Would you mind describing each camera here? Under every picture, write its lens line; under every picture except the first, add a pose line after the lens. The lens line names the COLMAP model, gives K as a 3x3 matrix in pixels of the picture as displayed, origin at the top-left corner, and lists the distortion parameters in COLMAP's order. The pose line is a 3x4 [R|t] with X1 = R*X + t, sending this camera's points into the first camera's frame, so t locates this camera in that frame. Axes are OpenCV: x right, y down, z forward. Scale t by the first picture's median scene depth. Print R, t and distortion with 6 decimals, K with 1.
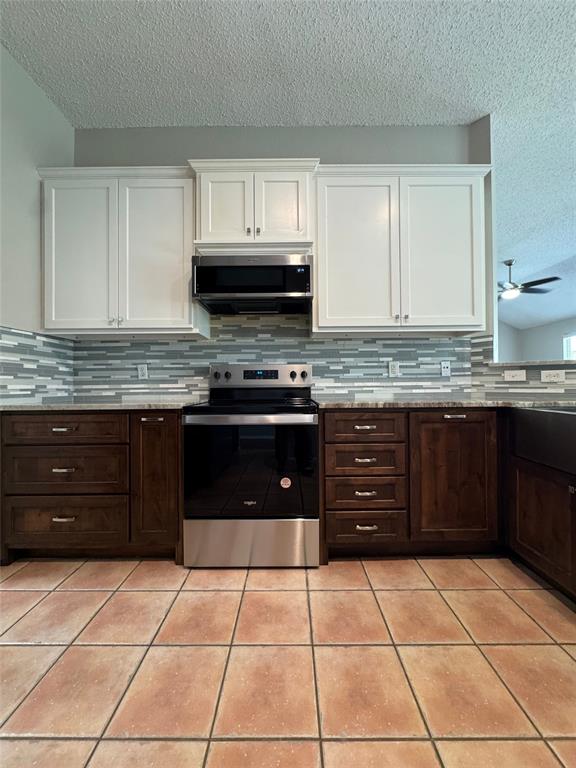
lens RADIAL K [[307.5, 0, 287.0], [0, 307.5, 384.5], [0, 0, 1]] dist [-0.005593, 0.001541]
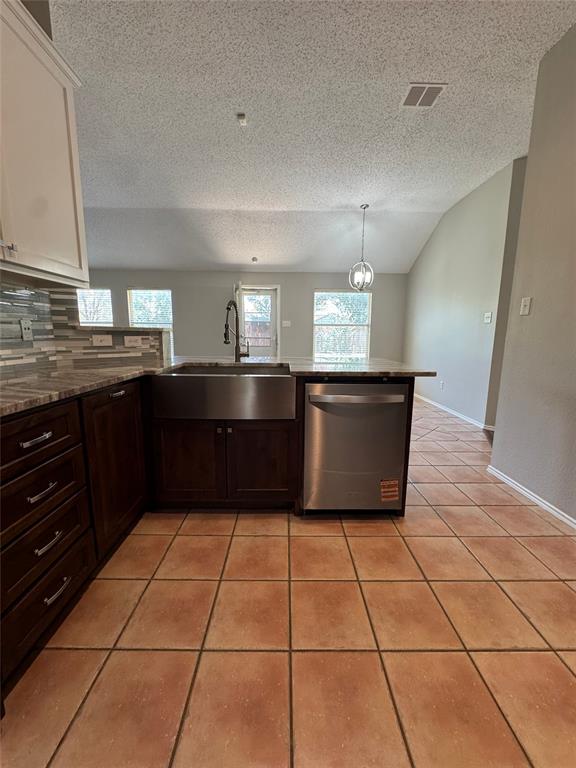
lens RADIAL K [[307.5, 0, 289.2], [0, 307.5, 383.9], [0, 0, 1]] dist [-0.005593, 0.001541]
pose [[-0.014317, -0.151051, 0.988422, -0.243945], [-0.012416, 0.988474, 0.150879, -0.046290], [-0.999820, -0.010112, -0.016027, 0.417090]]
